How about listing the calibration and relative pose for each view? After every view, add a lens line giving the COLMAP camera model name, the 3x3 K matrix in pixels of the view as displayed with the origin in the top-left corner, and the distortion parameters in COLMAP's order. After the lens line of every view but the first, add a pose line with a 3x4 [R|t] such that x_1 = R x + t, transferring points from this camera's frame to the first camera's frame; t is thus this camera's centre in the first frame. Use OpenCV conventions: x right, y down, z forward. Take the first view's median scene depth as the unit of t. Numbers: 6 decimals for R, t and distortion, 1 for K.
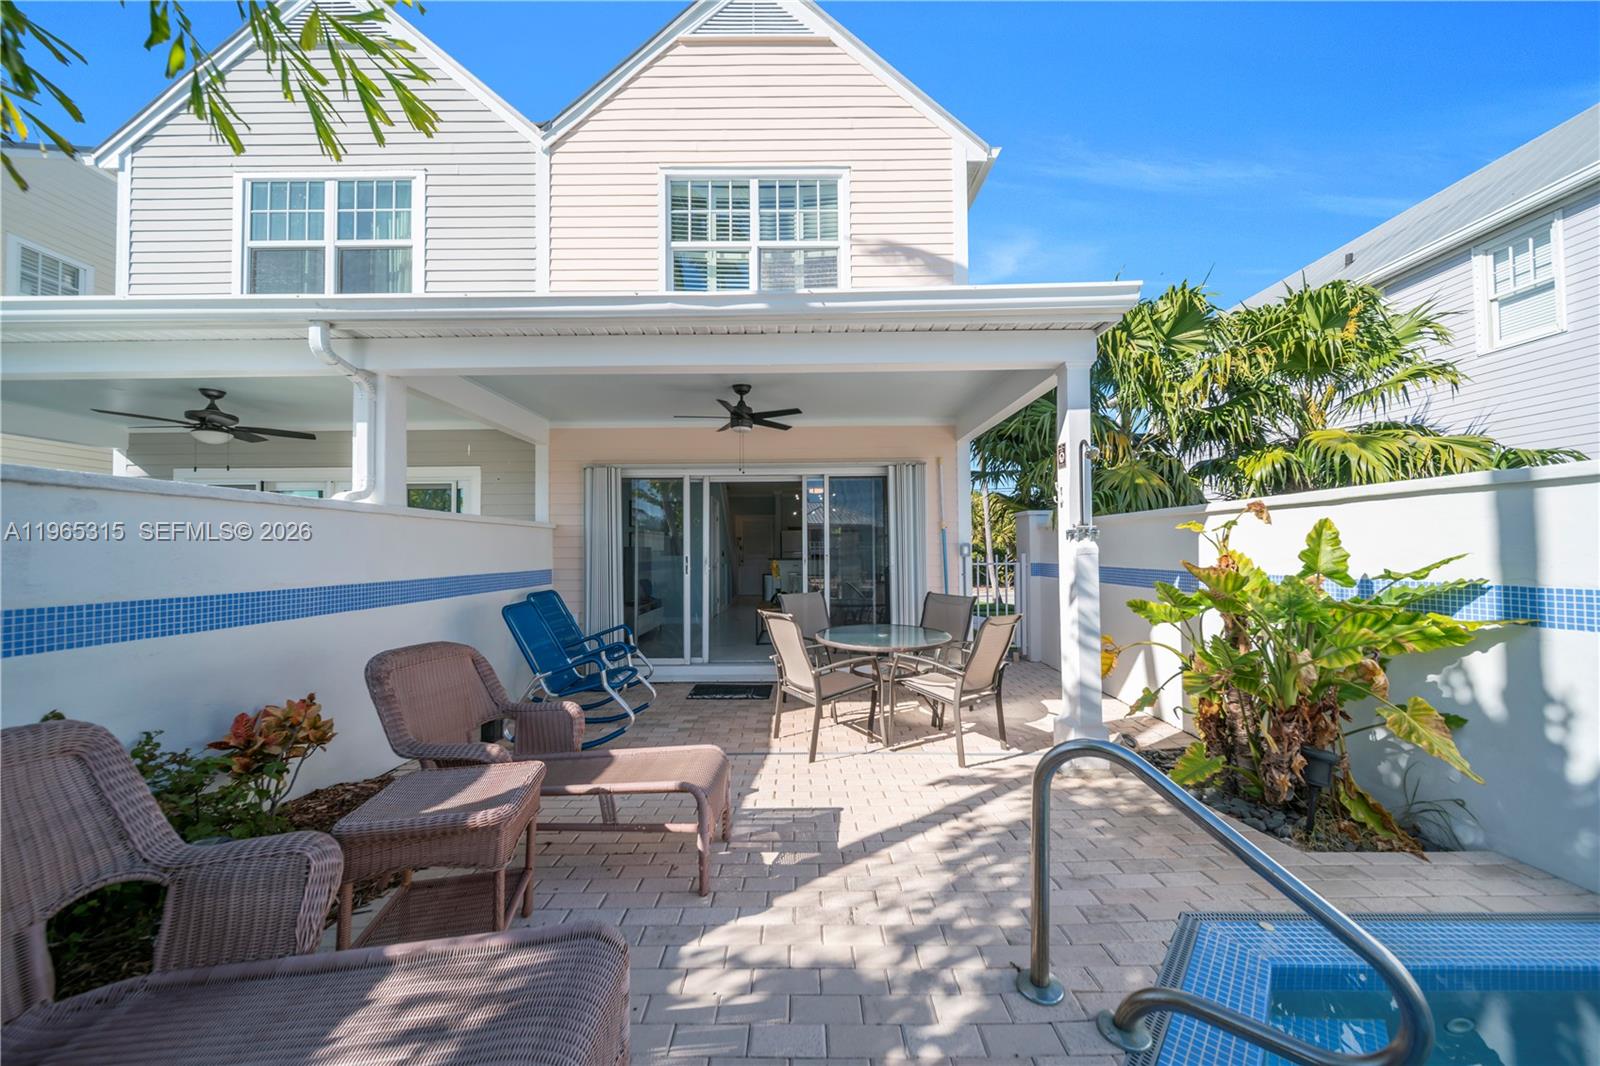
lens RADIAL K [[558.4, 0, 797.6], [0, 558.4, 539.3], [0, 0, 1]] dist [-0.000821, 0.000043]
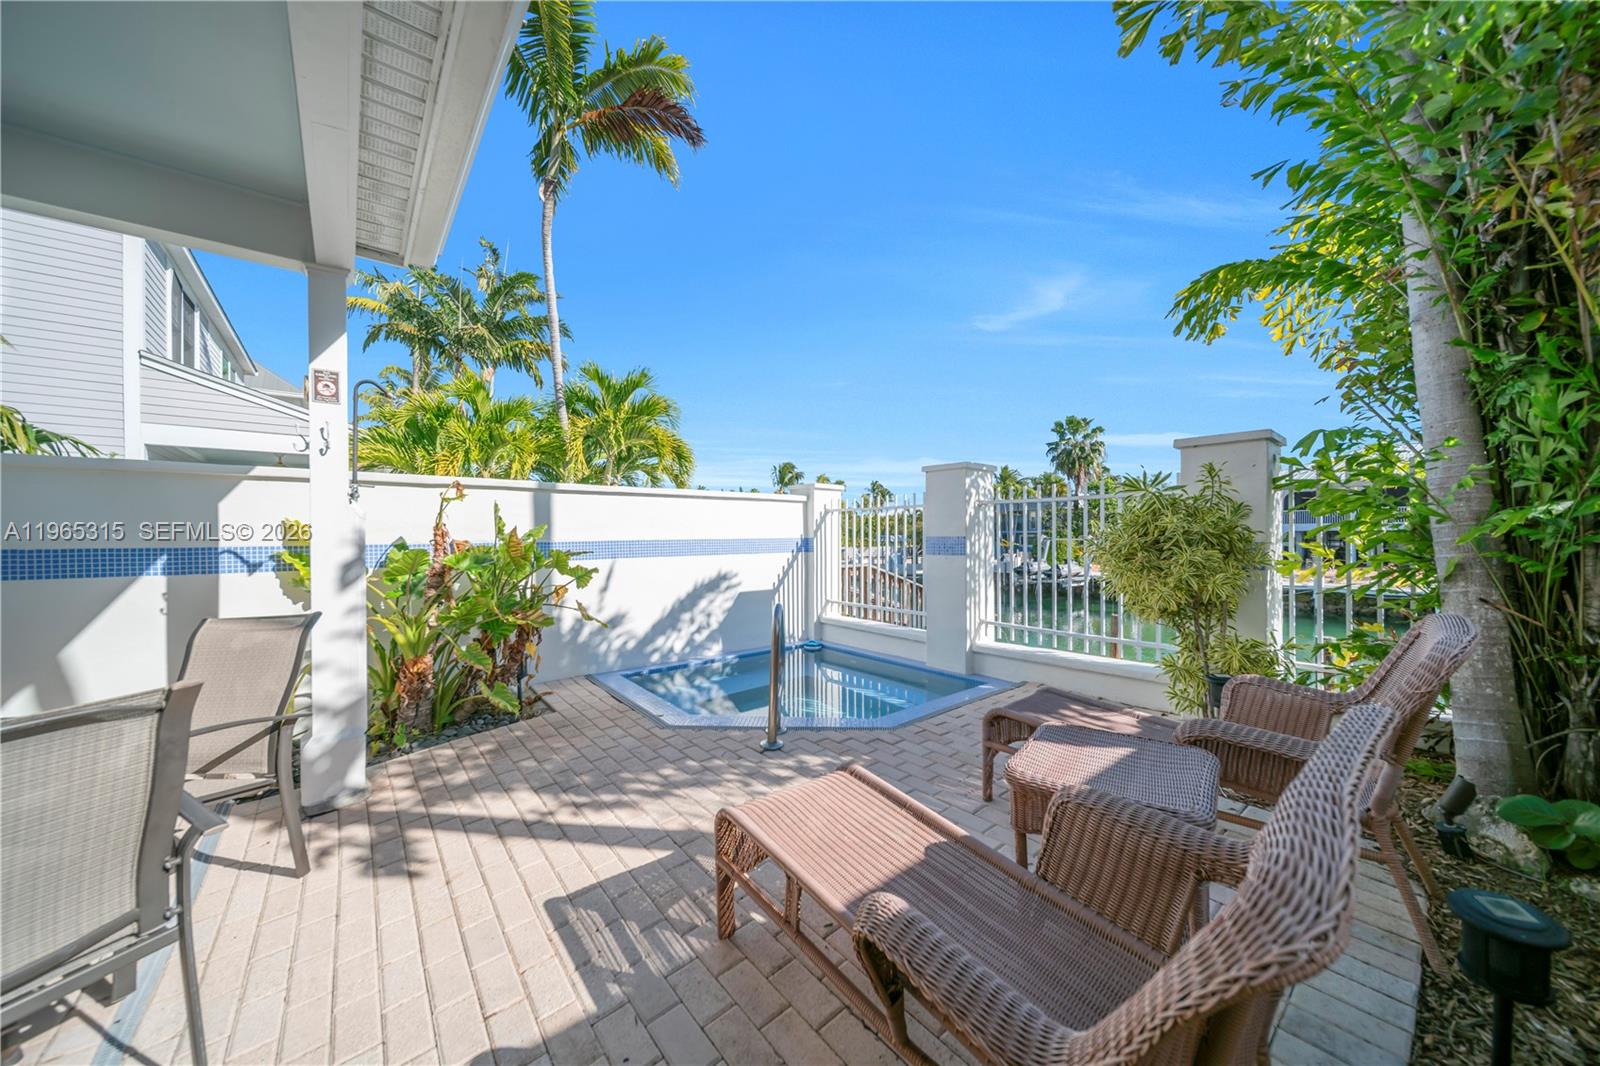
lens RADIAL K [[558.4, 0, 797.6], [0, 558.4, 539.3], [0, 0, 1]] dist [-0.000821, 0.000043]
pose [[-0.624150, 0.003649, 0.781296, -0.673761], [0.005126, 0.999987, -0.000575, 0.068060], [-0.781287, 0.003646, -0.624161, 1.302159]]
